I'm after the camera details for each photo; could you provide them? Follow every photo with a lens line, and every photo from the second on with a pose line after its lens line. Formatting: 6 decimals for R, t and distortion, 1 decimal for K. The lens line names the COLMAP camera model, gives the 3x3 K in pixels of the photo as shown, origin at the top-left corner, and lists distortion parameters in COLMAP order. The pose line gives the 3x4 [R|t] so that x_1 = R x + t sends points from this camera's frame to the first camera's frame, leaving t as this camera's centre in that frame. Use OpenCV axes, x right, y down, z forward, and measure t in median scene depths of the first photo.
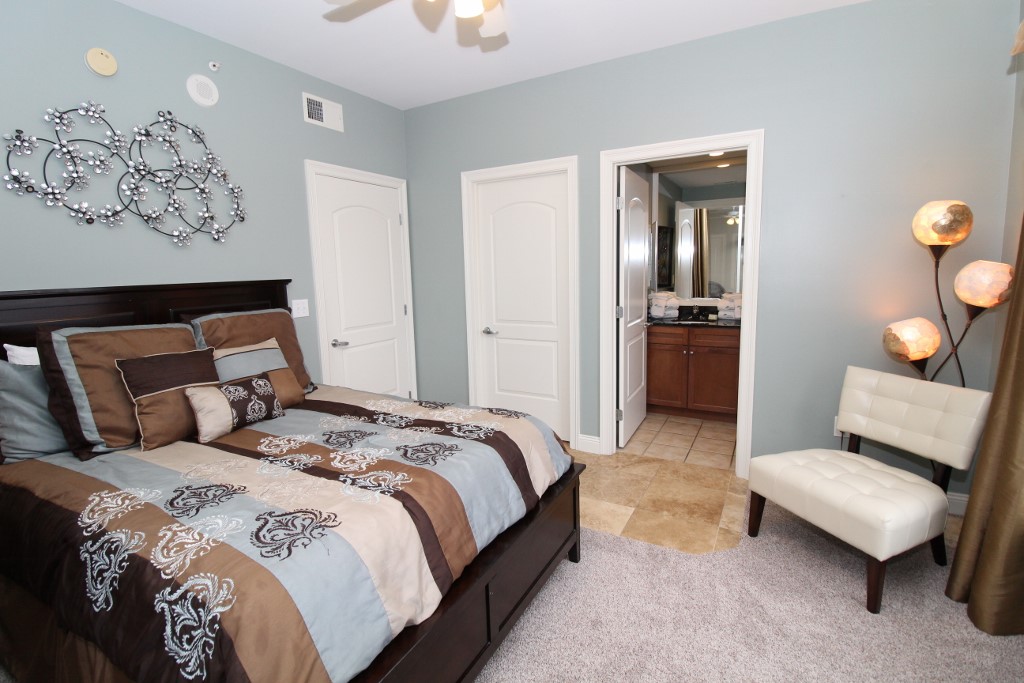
lens RADIAL K [[472.7, 0, 512.5], [0, 472.7, 330.3], [0, 0, 1]] dist [-0.000946, -0.013958]
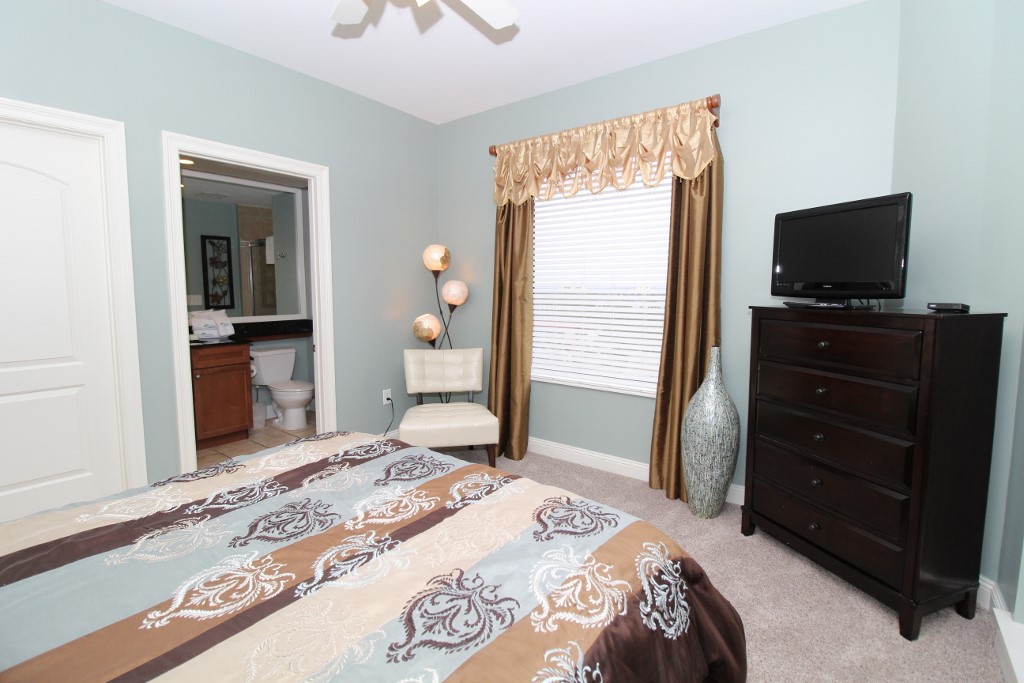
lens RADIAL K [[472.7, 0, 512.5], [0, 472.7, 330.3], [0, 0, 1]] dist [-0.000946, -0.013958]
pose [[0.144384, -0.066469, 0.987287, -0.858266], [0.126613, 0.990781, 0.048188, -0.014397], [-0.981388, 0.118046, 0.151469, 0.557839]]
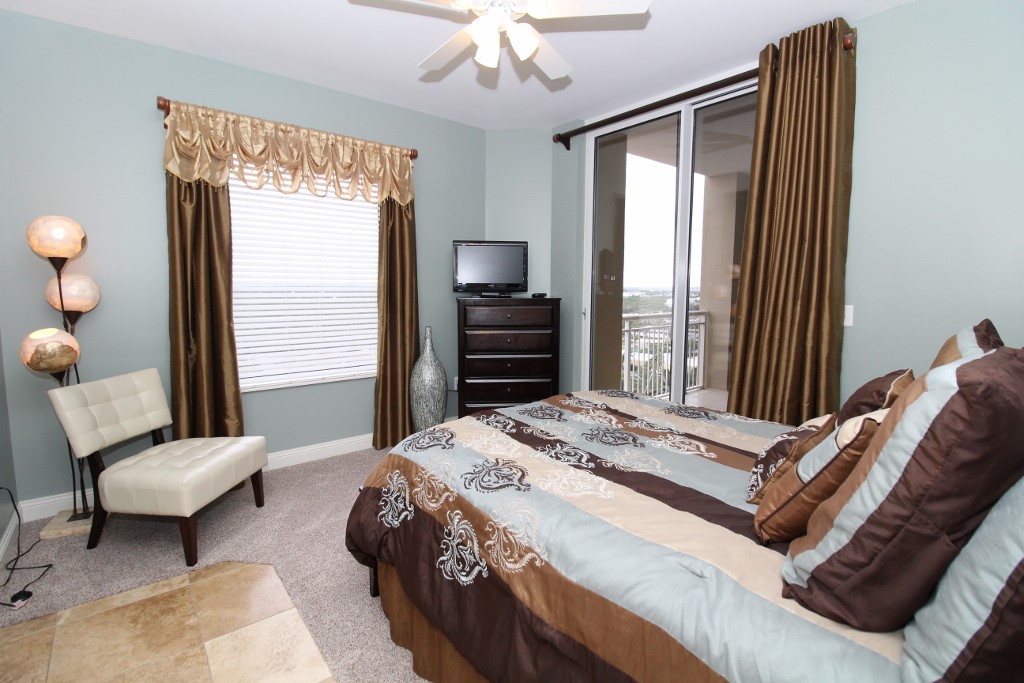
lens RADIAL K [[472.7, 0, 512.5], [0, 472.7, 330.3], [0, 0, 1]] dist [-0.000946, -0.013958]
pose [[-0.929533, -0.018463, 0.368276, -0.484424], [0.061825, 0.976804, 0.205017, -0.193809], [-0.363518, 0.213339, -0.906830, 1.824643]]
